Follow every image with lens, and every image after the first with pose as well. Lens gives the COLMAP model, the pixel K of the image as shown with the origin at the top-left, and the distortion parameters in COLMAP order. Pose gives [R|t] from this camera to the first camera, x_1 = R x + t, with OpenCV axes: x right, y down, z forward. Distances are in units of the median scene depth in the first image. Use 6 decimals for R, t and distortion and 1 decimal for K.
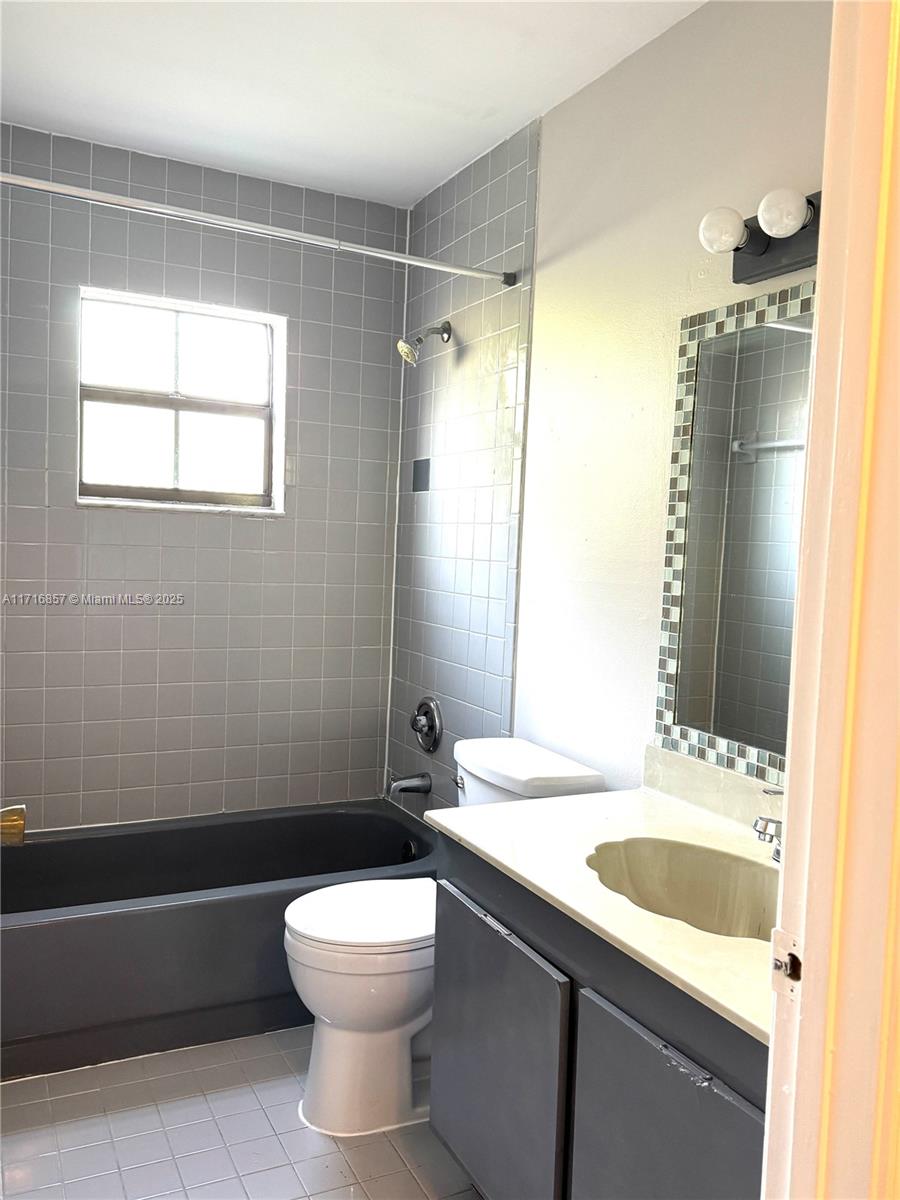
lens RADIAL K [[1001.8, 0, 451.1], [0, 1001.8, 604.2], [0, 0, 1]] dist [0.094432, -0.111989]
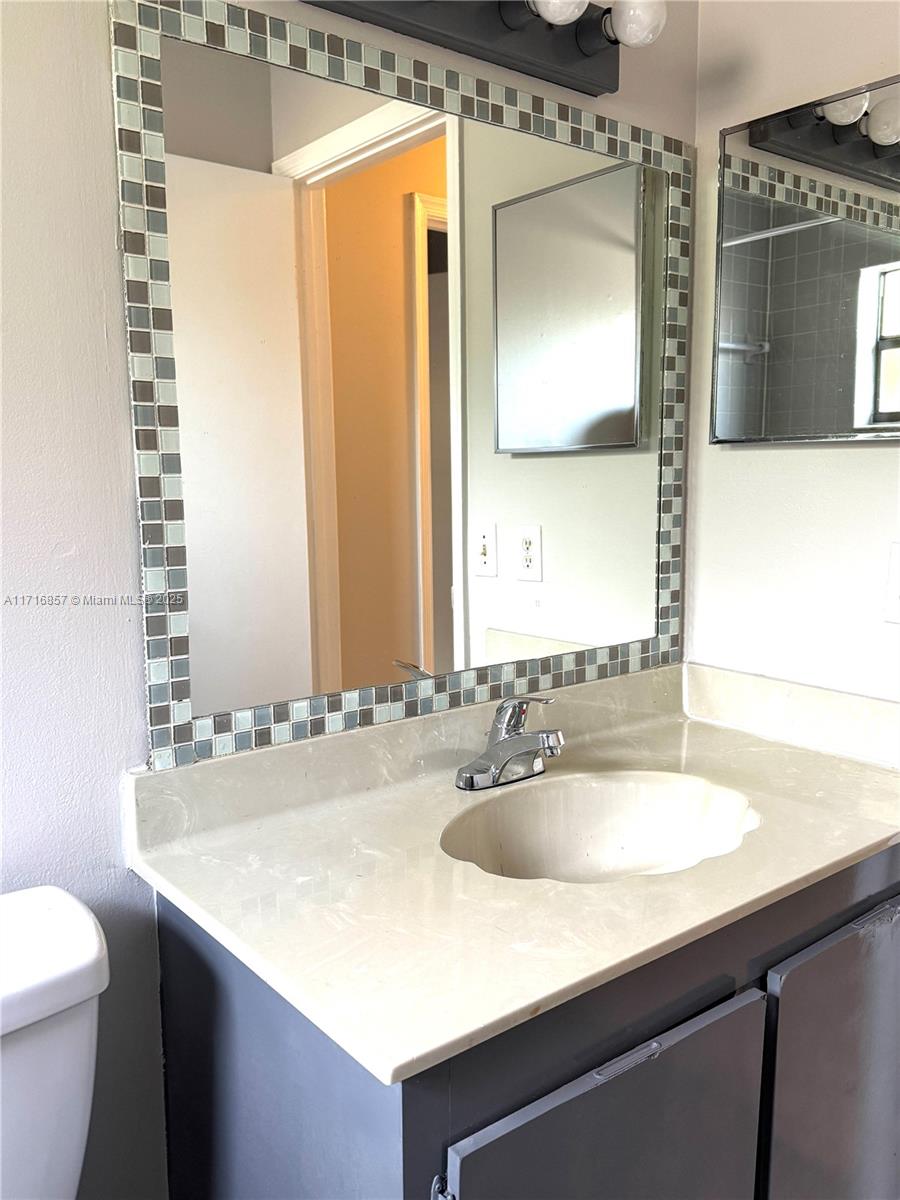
lens RADIAL K [[1001.8, 0, 450.6], [0, 1001.8, 597.9], [0, 0, 1]] dist [0.094432, -0.111989]
pose [[-0.228377, -0.161309, 0.960116, -0.374193], [0.067357, 0.981197, 0.180873, -0.047097], [-0.971240, 0.105977, -0.213218, 0.987468]]
